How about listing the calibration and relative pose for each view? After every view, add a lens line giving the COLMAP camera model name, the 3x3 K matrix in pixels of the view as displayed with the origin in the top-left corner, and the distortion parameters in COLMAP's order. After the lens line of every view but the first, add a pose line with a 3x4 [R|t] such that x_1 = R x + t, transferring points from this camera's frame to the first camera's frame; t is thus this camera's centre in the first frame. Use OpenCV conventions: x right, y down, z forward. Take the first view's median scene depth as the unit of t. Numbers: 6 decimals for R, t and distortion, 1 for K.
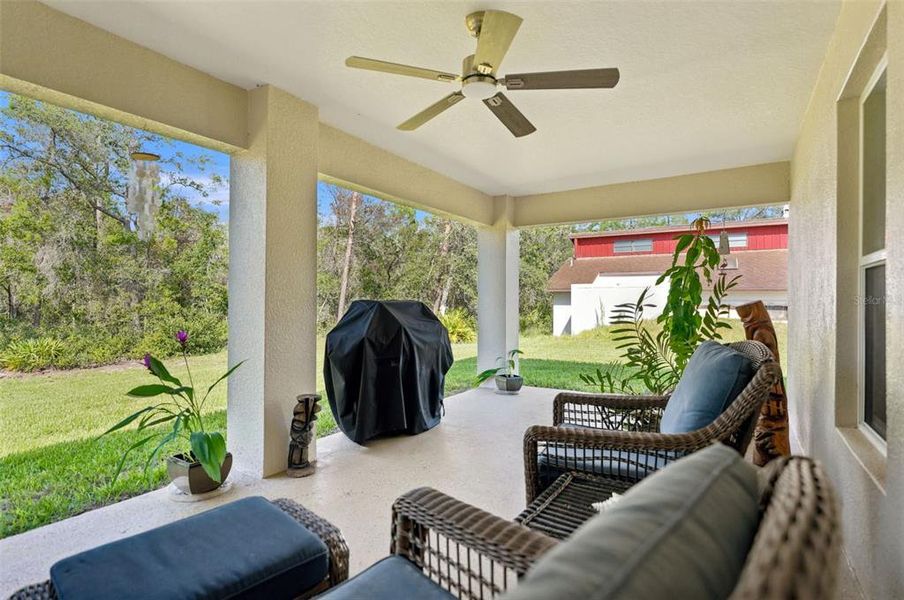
lens RADIAL K [[439.3, 0, 447.3], [0, 439.3, 303.7], [0, 0, 1]] dist [0.009570, 0.001050]
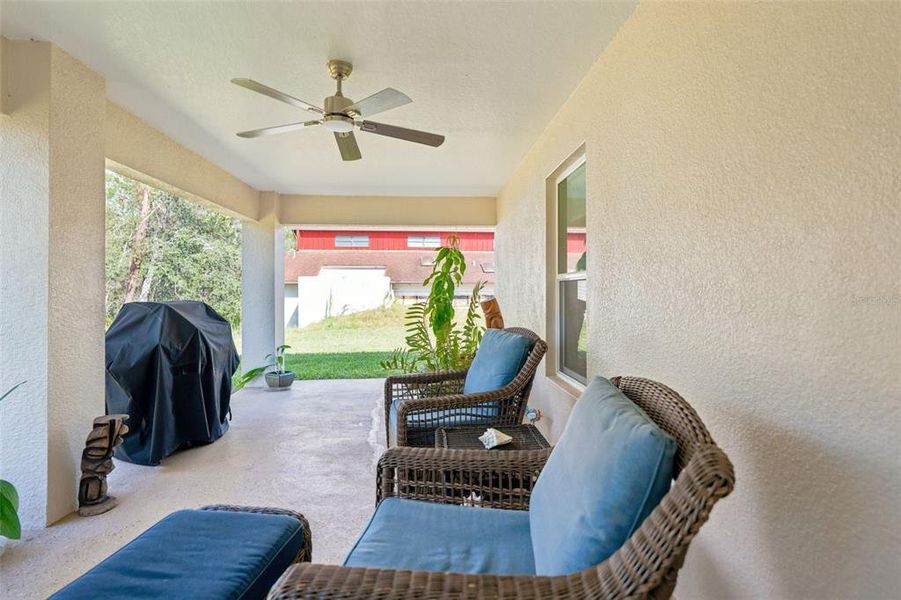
lens RADIAL K [[437.9, 0, 446.5], [0, 437.9, 296.3], [0, 0, 1]] dist [0.009570, 0.001050]
pose [[0.815412, -0.012443, 0.578748, -0.217380], [0.010770, 0.999922, 0.006325, -0.020089], [-0.578781, 0.001076, 0.815482, -0.068843]]
